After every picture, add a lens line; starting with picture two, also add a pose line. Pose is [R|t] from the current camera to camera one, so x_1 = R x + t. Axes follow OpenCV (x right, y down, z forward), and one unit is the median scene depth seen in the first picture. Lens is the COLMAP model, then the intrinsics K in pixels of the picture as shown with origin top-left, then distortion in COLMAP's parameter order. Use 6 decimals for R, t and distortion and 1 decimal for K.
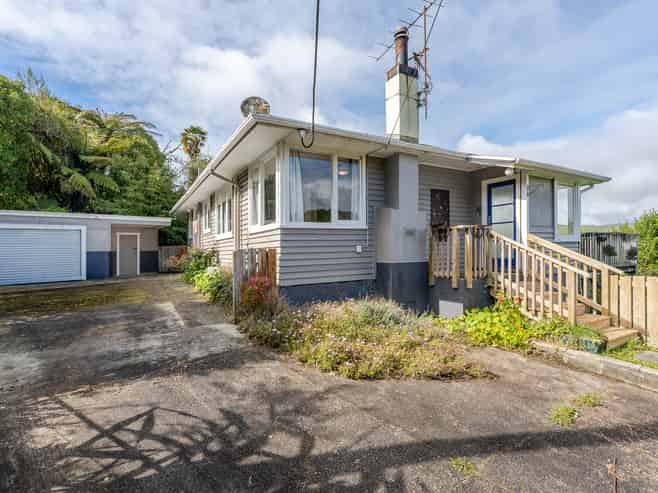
lens RADIAL K [[337.2, 0, 329.2], [0, 337.2, 247.0], [0, 0, 1]] dist [-0.003022, -0.000399]
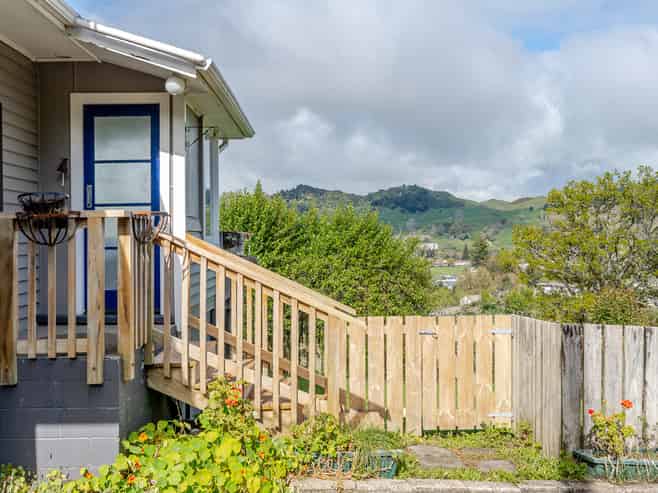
lens RADIAL K [[760.0, 0, 328.2], [0, 760.0, 247.0], [0, 0, 1]] dist [0.000082, 0.000000]
pose [[0.500530, 0.005796, 0.865700, -0.185391], [-0.005929, 0.999977, -0.003267, -0.020626], [-0.865699, -0.003498, 0.500553, 0.355562]]
